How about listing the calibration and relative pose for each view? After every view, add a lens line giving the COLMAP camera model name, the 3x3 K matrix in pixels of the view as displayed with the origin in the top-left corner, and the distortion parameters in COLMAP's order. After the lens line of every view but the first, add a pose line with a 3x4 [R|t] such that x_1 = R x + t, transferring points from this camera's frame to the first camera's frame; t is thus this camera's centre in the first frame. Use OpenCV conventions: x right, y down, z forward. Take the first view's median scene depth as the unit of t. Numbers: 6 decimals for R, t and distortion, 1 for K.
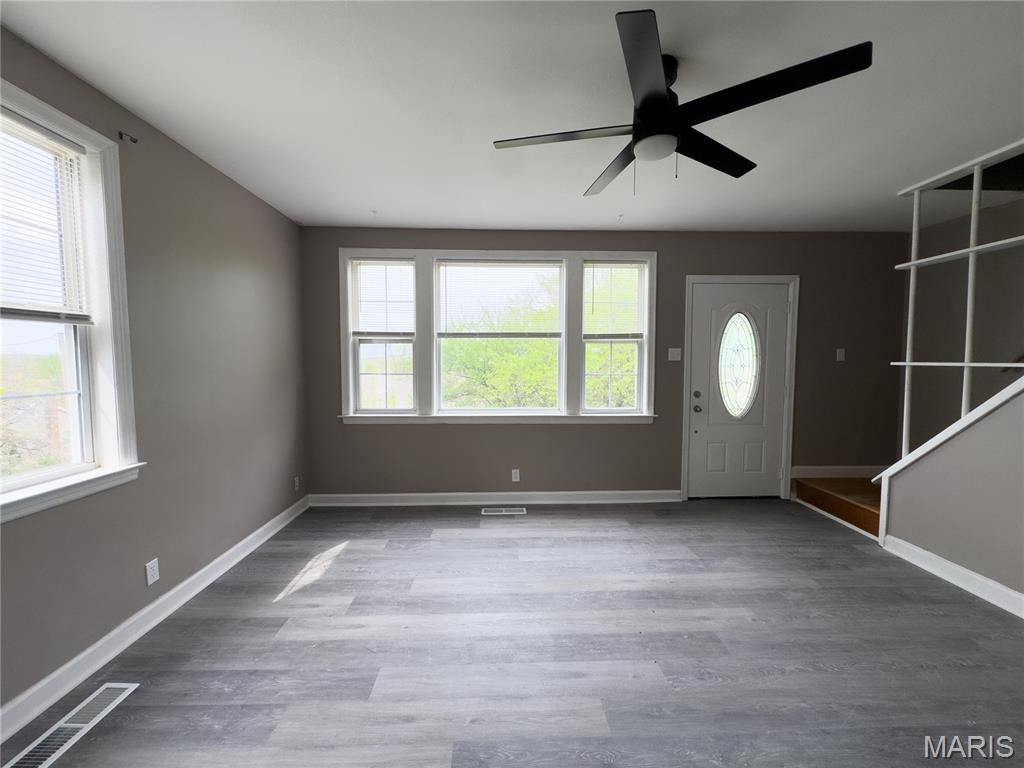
lens RADIAL K [[409.2, 0, 510.4], [0, 409.2, 383.8], [0, 0, 1]] dist [-0.002515, 0.000100]
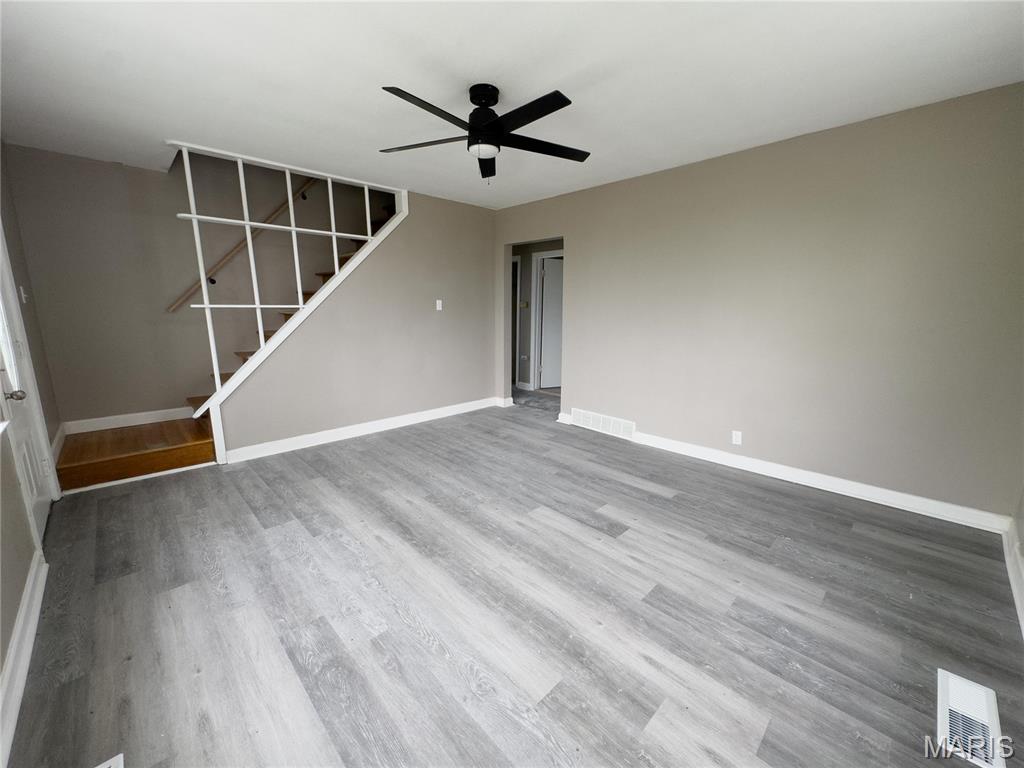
lens RADIAL K [[409.2, 0, 514.2], [0, 409.2, 384.6], [0, 0, 1]] dist [-0.002515, 0.000100]
pose [[-0.683170, -0.140887, 0.716540, -0.471083], [0.036726, 0.973343, 0.226395, -0.061139], [-0.729335, 0.180982, -0.659784, 1.119955]]
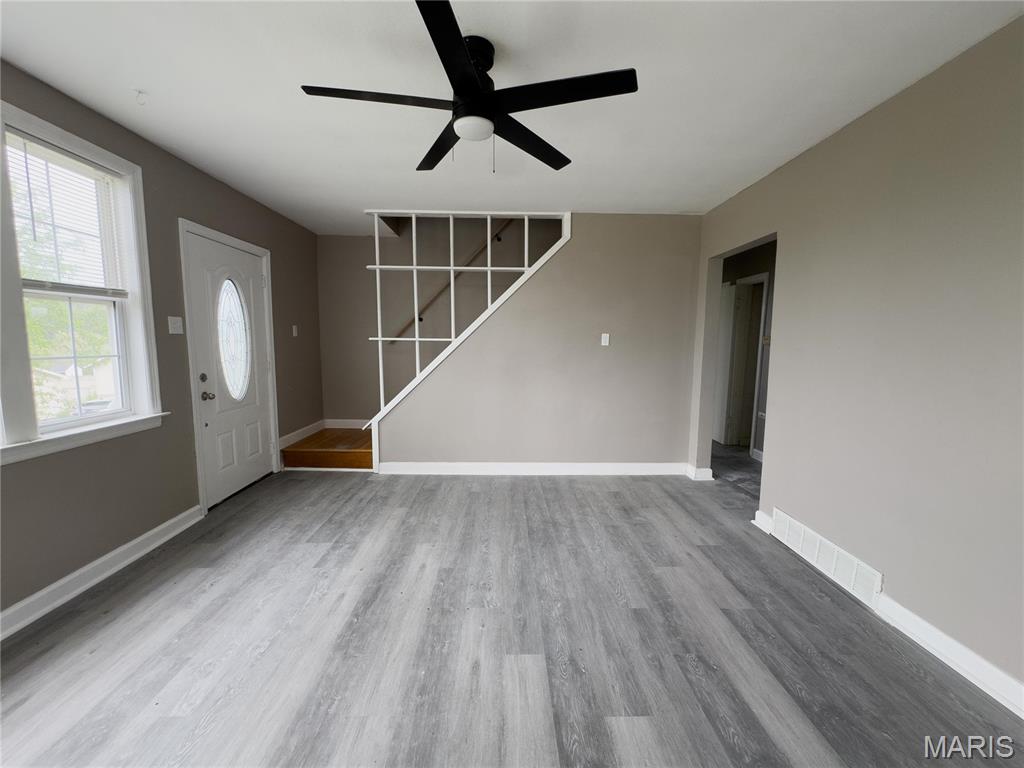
lens RADIAL K [[409.2, 0, 512.5], [0, 409.2, 386.0], [0, 0, 1]] dist [-0.002515, 0.000100]
pose [[0.001535, -0.111631, 0.993749, -0.419215], [0.046185, 0.992697, 0.111442, -0.023843], [-0.998932, 0.045725, 0.006679, 0.520051]]
